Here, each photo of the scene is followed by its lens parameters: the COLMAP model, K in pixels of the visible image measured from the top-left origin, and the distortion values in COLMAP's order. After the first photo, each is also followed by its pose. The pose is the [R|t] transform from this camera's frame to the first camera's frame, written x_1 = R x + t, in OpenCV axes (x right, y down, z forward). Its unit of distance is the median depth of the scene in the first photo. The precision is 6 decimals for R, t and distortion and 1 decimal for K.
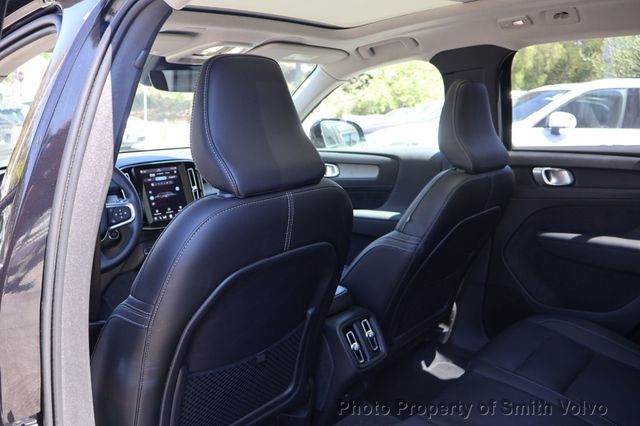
lens RADIAL K [[534.0, 0, 320.0], [0, 534.0, 213.0], [0, 0, 1]] dist [-0.008757, -0.015337]
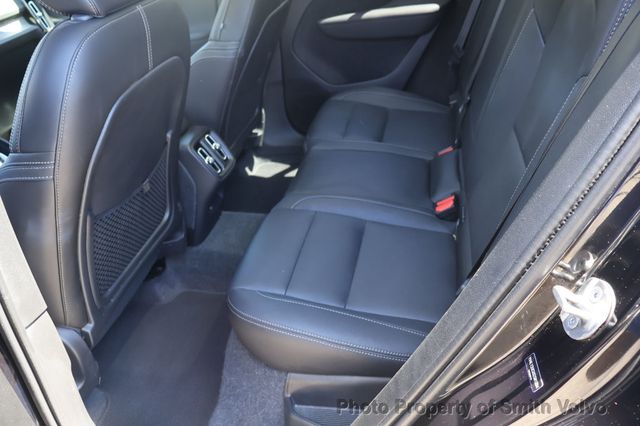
lens RADIAL K [[534.0, 0, 320.0], [0, 534.0, 213.0], [0, 0, 1]] dist [-0.008757, -0.015337]
pose [[0.853949, -0.342186, 0.392020, -0.188083], [0.209826, 0.915843, 0.342351, 0.028984], [-0.476177, -0.210094, 0.853883, -0.027318]]
